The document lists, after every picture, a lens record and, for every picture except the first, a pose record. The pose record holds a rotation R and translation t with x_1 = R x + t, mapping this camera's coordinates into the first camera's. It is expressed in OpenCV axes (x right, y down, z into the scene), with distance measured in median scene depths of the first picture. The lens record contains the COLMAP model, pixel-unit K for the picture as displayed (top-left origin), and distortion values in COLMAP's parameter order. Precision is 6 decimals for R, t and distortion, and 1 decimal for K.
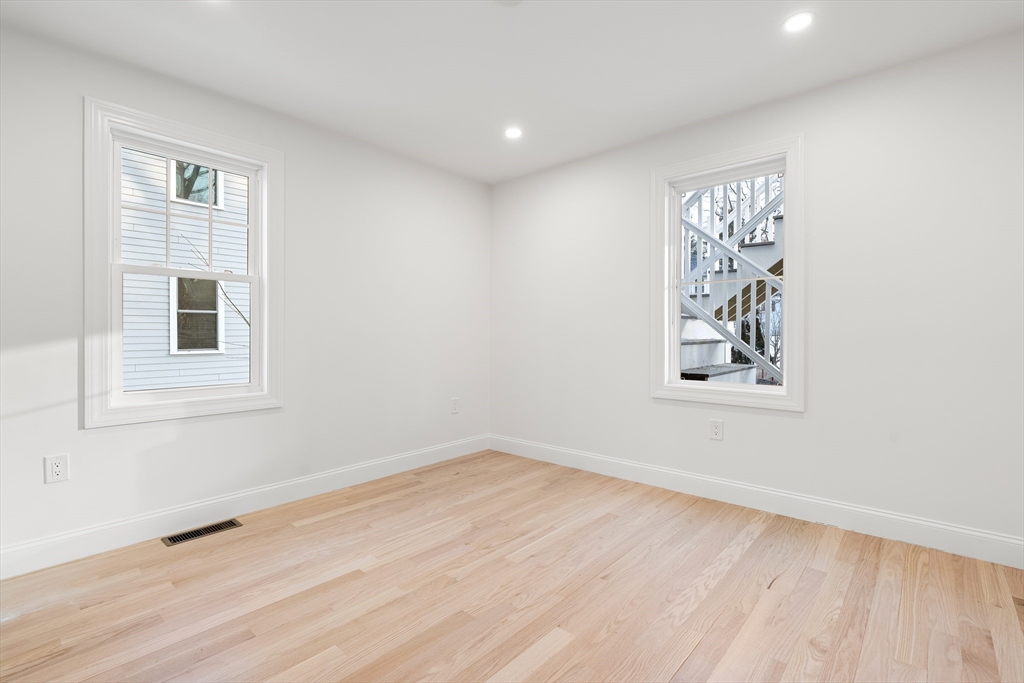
lens RADIAL K [[463.0, 0, 517.0], [0, 463.0, 340.4], [0, 0, 1]] dist [-0.004719, 0.001188]
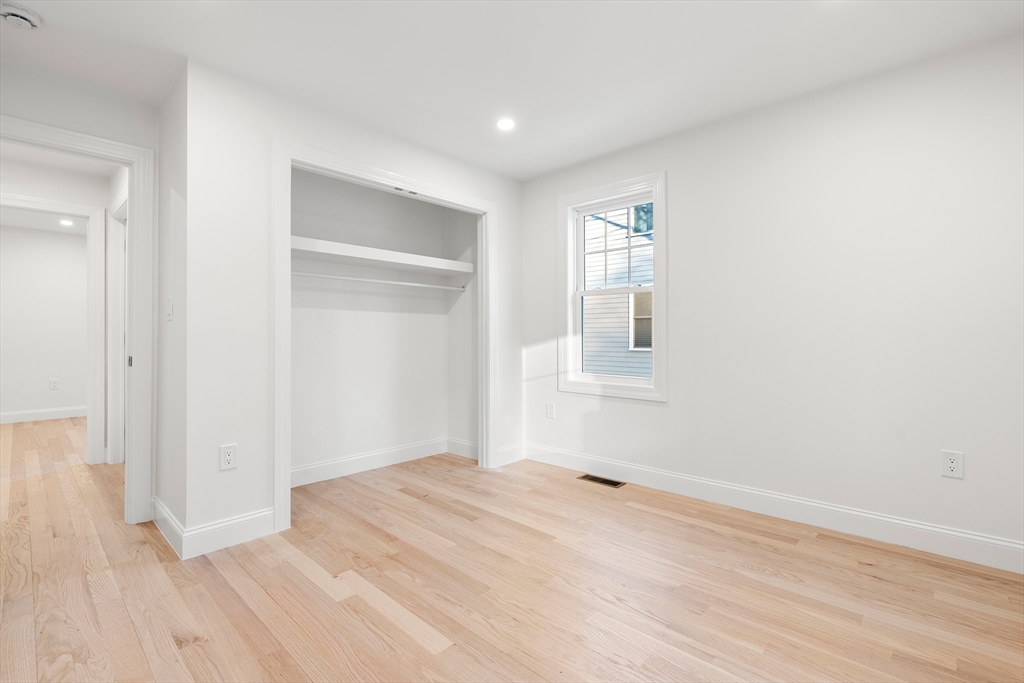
lens RADIAL K [[463.0, 0, 506.5], [0, 463.0, 332.2], [0, 0, 1]] dist [-0.004719, 0.001188]
pose [[-0.024872, -0.004806, -0.999679, 0.619291], [-0.012769, 0.999908, -0.004489, -0.012977], [0.999609, 0.012653, -0.024931, 0.667320]]
